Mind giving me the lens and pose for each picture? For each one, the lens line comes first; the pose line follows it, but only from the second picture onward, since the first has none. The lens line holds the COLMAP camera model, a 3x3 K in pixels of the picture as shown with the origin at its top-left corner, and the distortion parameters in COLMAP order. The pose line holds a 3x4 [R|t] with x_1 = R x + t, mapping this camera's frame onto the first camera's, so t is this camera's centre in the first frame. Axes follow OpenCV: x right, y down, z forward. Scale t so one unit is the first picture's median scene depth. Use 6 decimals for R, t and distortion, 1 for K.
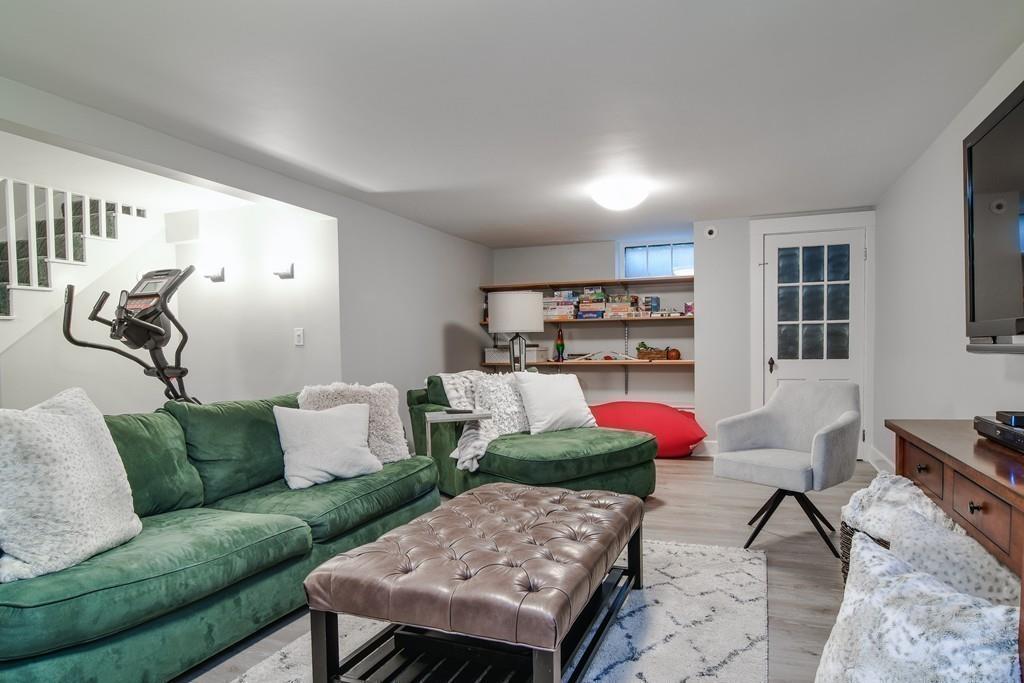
lens RADIAL K [[575.0, 0, 512.0], [0, 575.0, 341.5], [0, 0, 1]] dist [-0.002677, -0.000923]
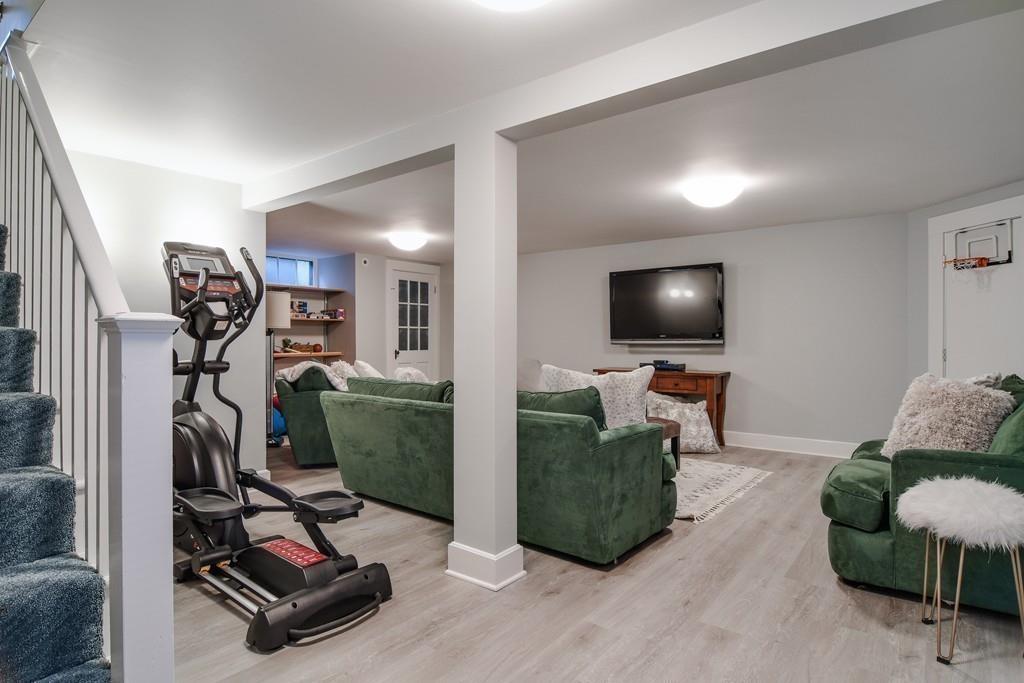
lens RADIAL K [[575.0, 0, 512.0], [0, 575.0, 341.5], [0, 0, 1]] dist [-0.002677, -0.000923]
pose [[0.292891, 0.007136, 0.956119, -0.946757], [-0.007105, 0.999961, -0.005287, 0.012601], [-0.956119, -0.005245, 0.292930, 0.248908]]
